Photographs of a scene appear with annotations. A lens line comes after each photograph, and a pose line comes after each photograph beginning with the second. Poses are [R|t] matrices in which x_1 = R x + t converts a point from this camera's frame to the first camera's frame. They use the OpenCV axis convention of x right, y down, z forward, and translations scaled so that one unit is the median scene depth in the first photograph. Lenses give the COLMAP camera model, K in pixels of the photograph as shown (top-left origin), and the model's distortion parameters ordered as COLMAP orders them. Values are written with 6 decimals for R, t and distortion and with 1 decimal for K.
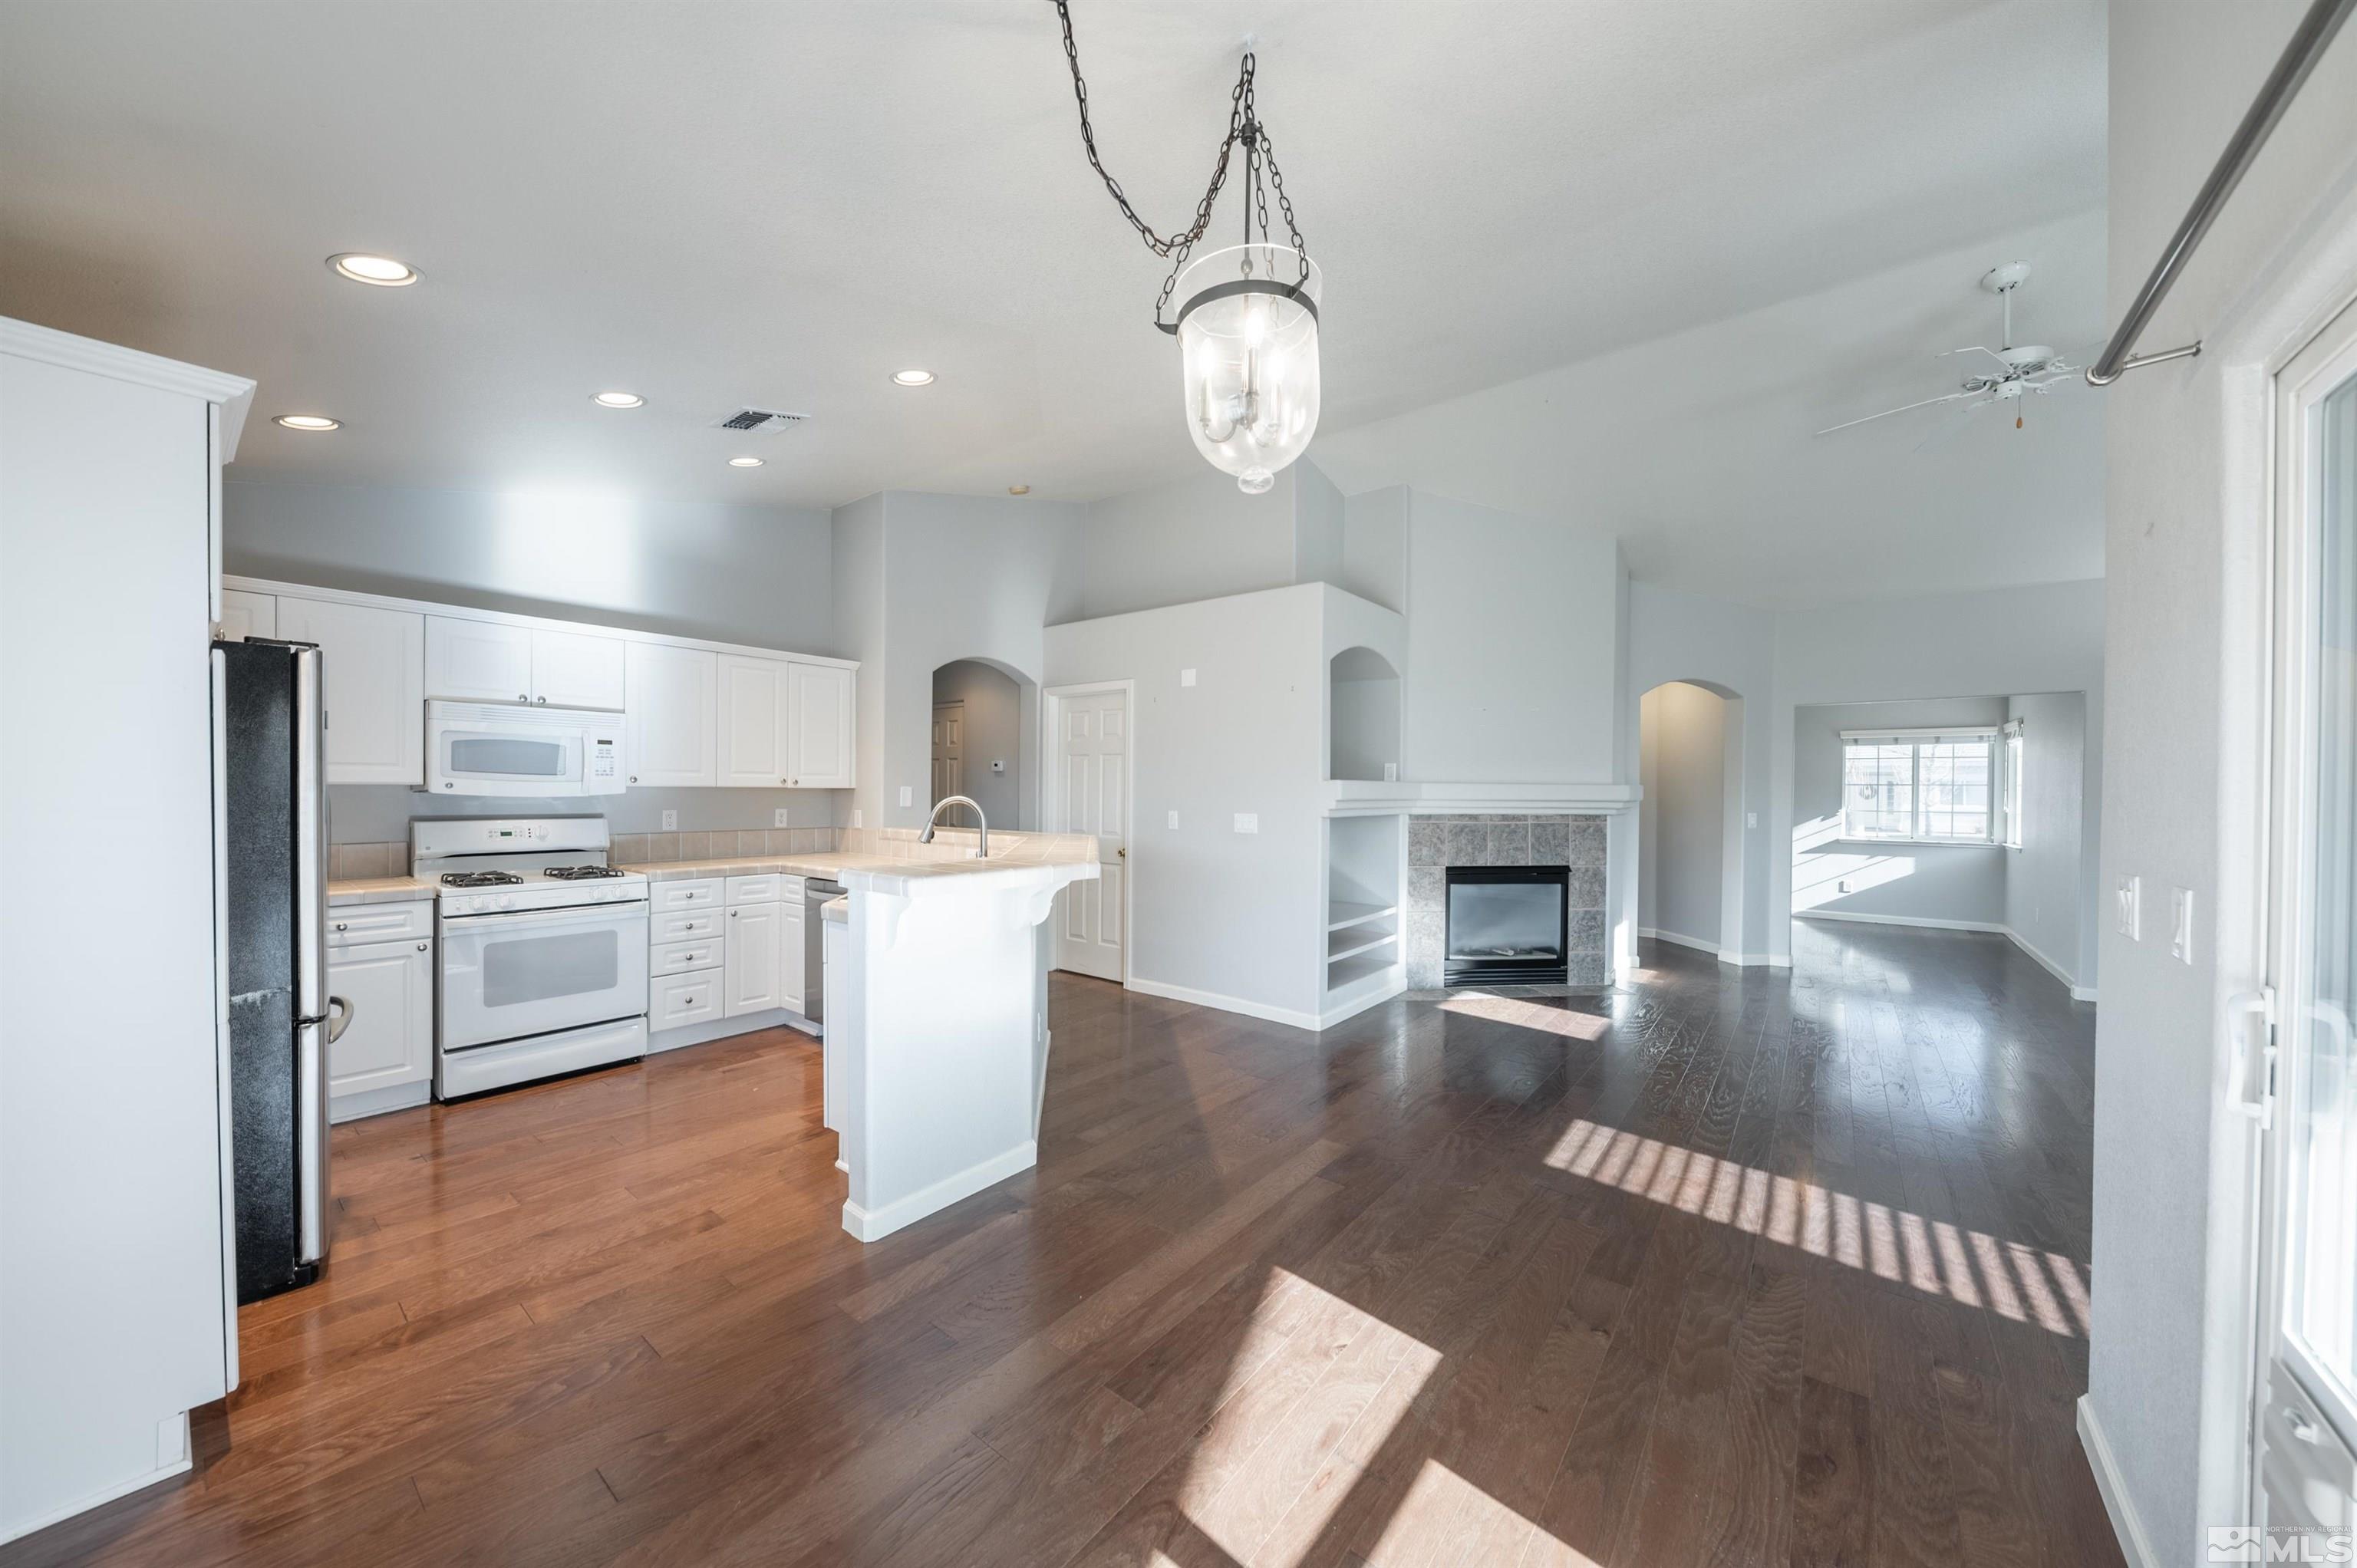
lens RADIAL K [[815.8, 0, 1173.1], [0, 815.8, 796.7], [0, 0, 1]] dist [-0.006221, -0.000691]
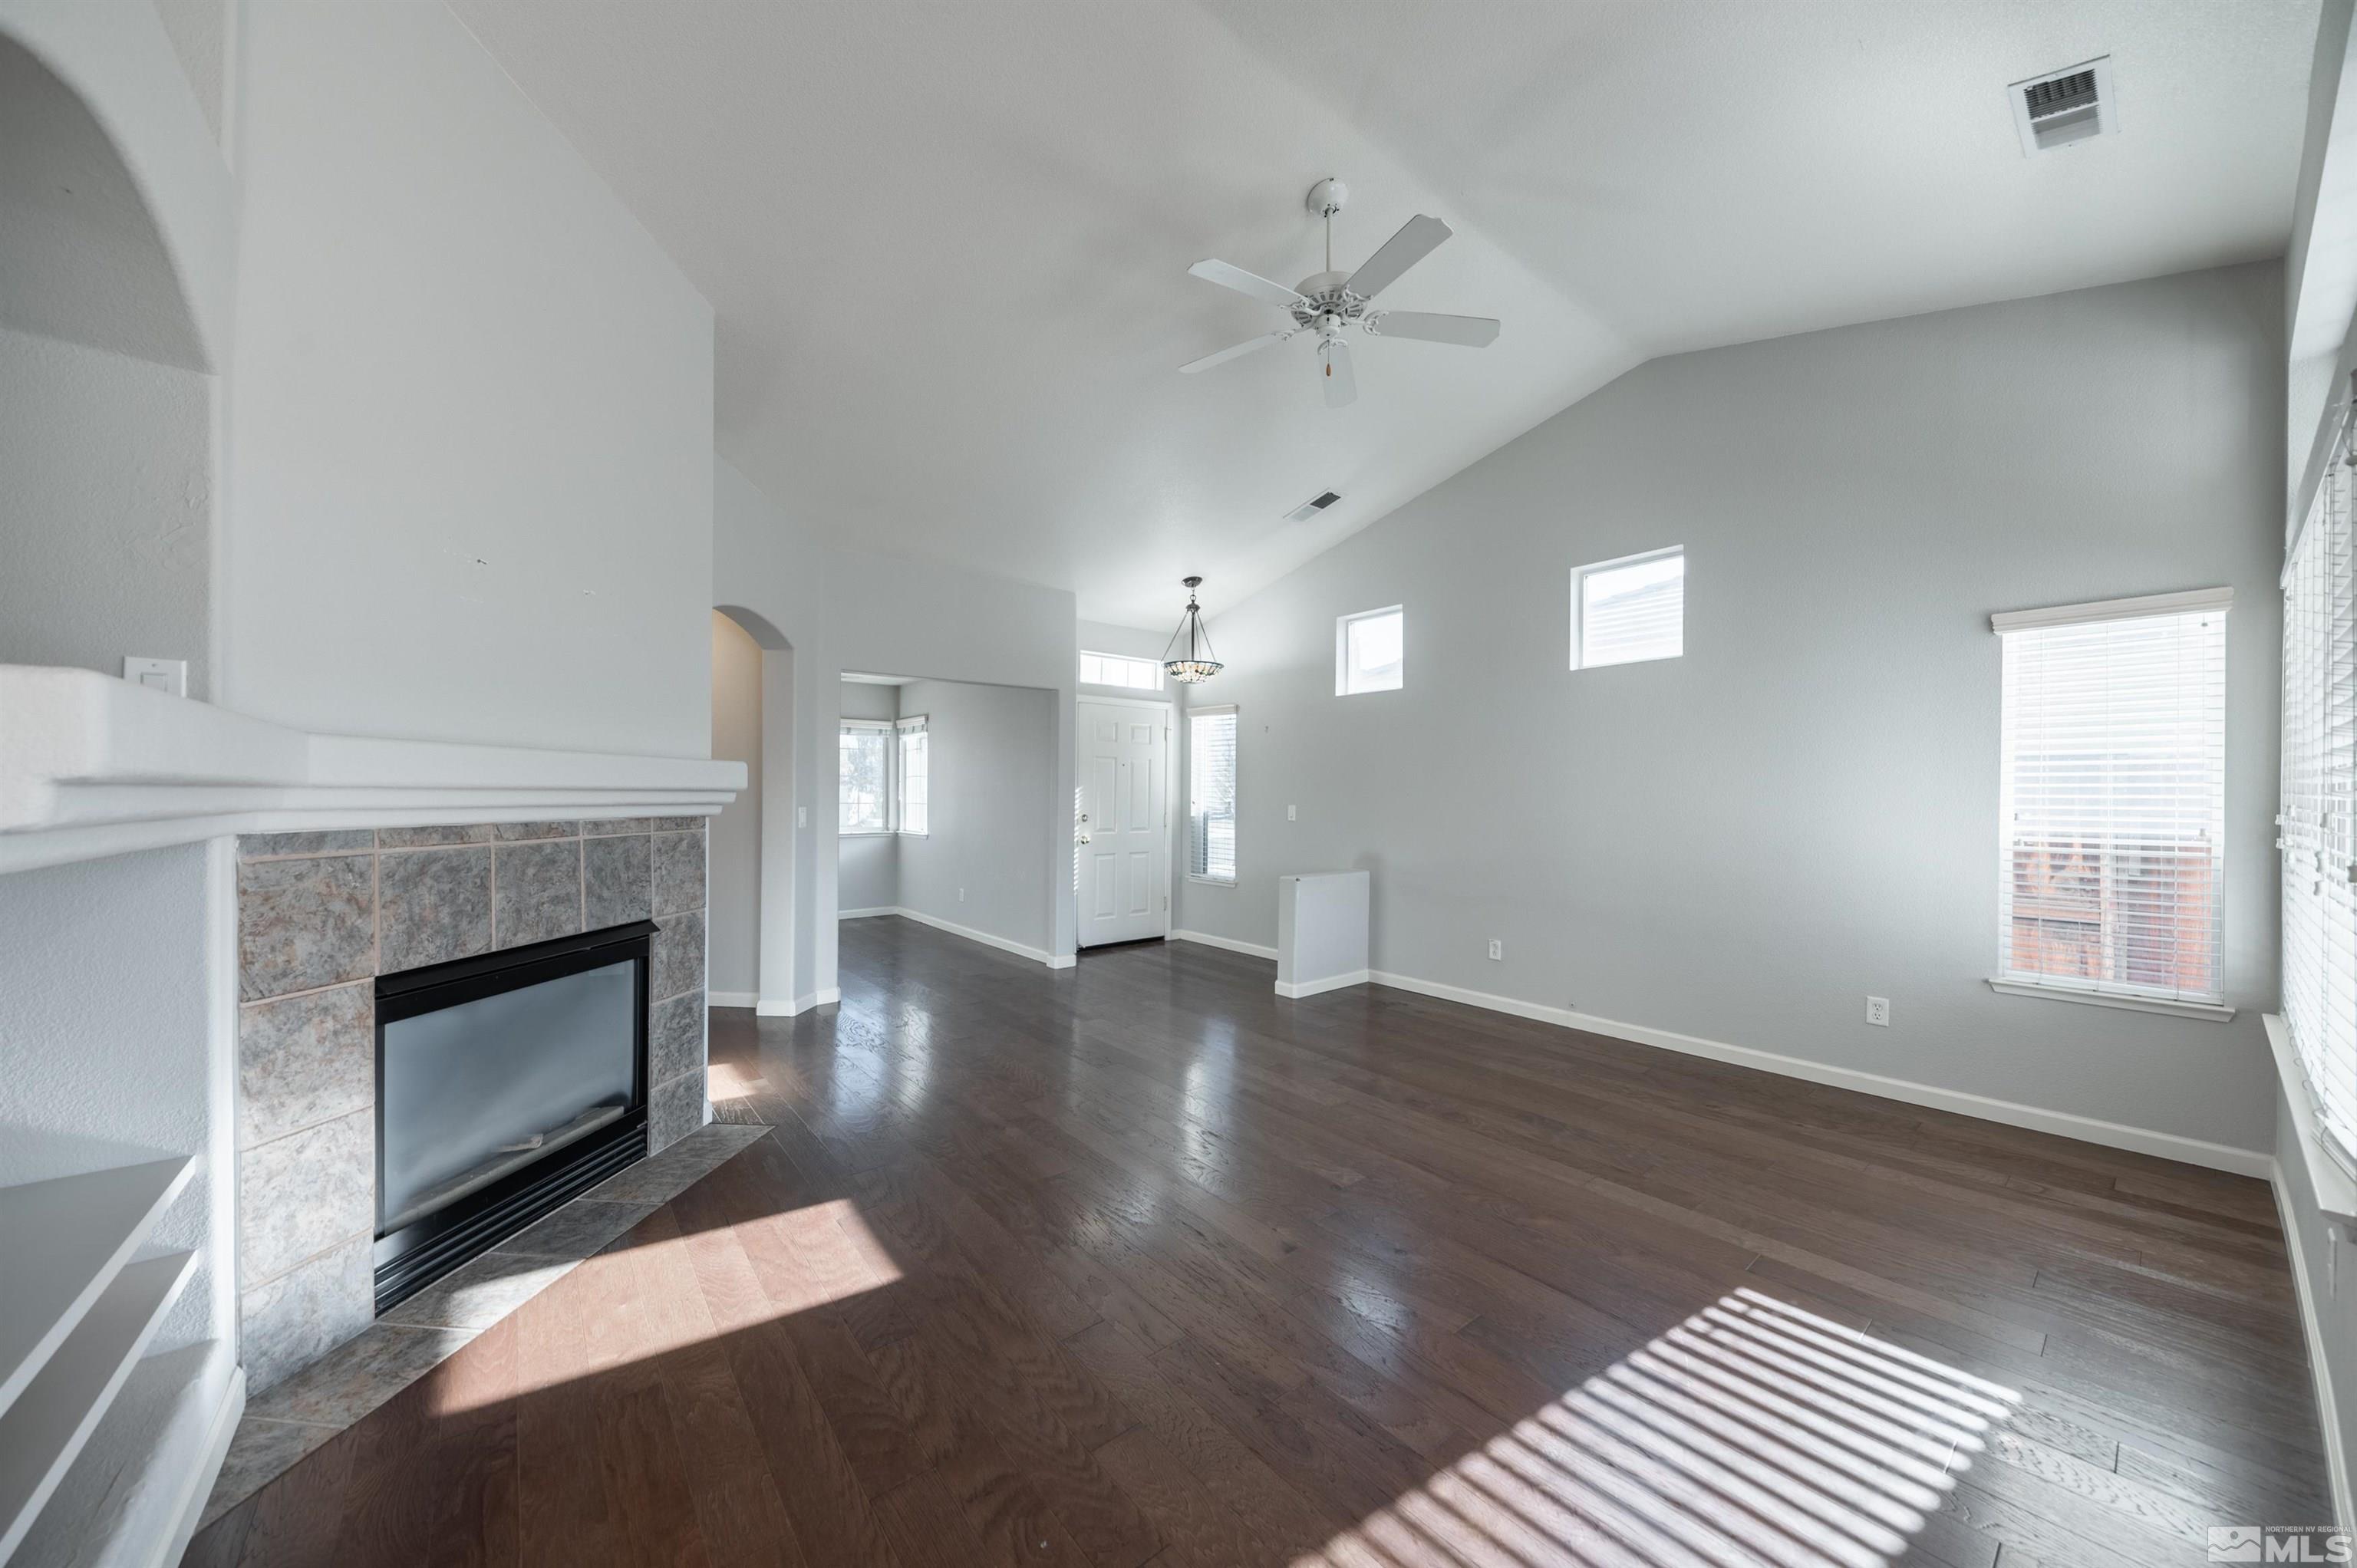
lens RADIAL K [[815.8, 0, 1176.4], [0, 815.8, 798.8], [0, 0, 1]] dist [-0.006221, -0.000691]
pose [[0.206469, -0.012850, 0.978369, 0.063309], [0.007891, 0.999903, 0.011467, 0.007176], [-0.978421, 0.005353, 0.206551, 0.576833]]
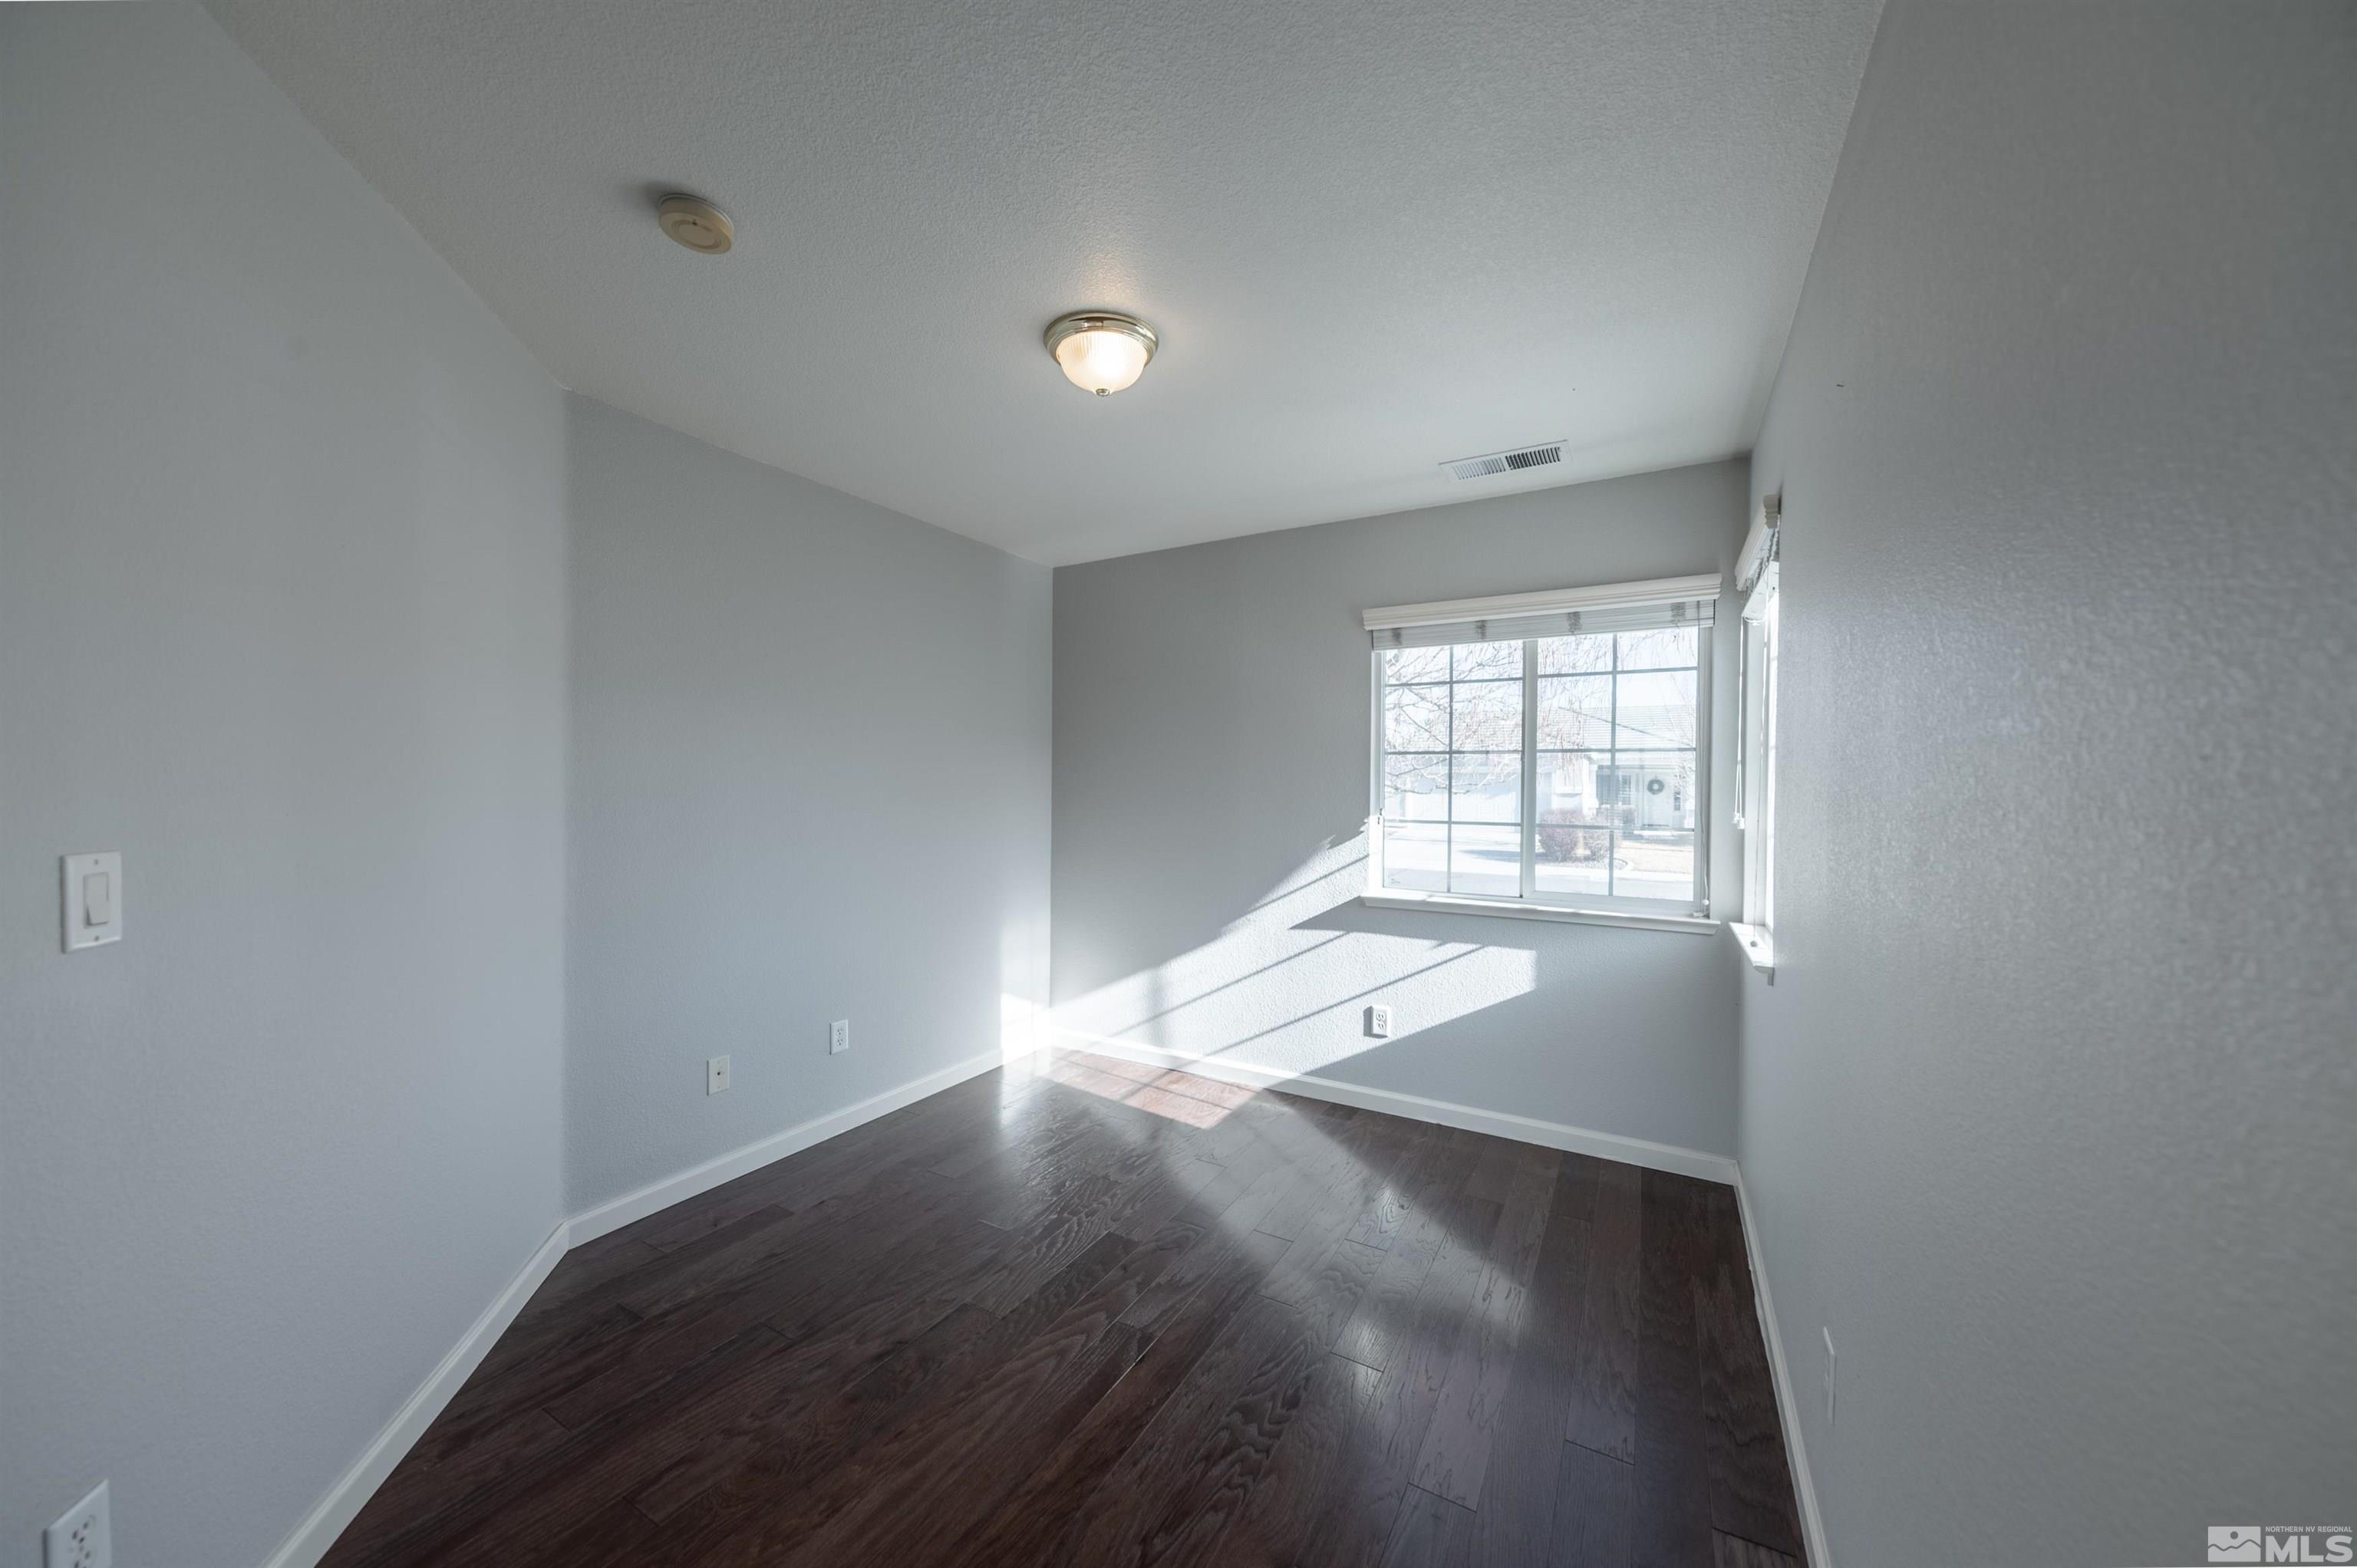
lens RADIAL K [[815.8, 0, 1178.8], [0, 815.8, 787.7], [0, 0, 1]] dist [-0.006221, -0.000691]
pose [[0.991248, 0.006717, 0.131843, 1.054967], [-0.005934, 0.999962, -0.006332, 0.006907], [-0.131880, 0.005494, 0.991250, 0.977492]]
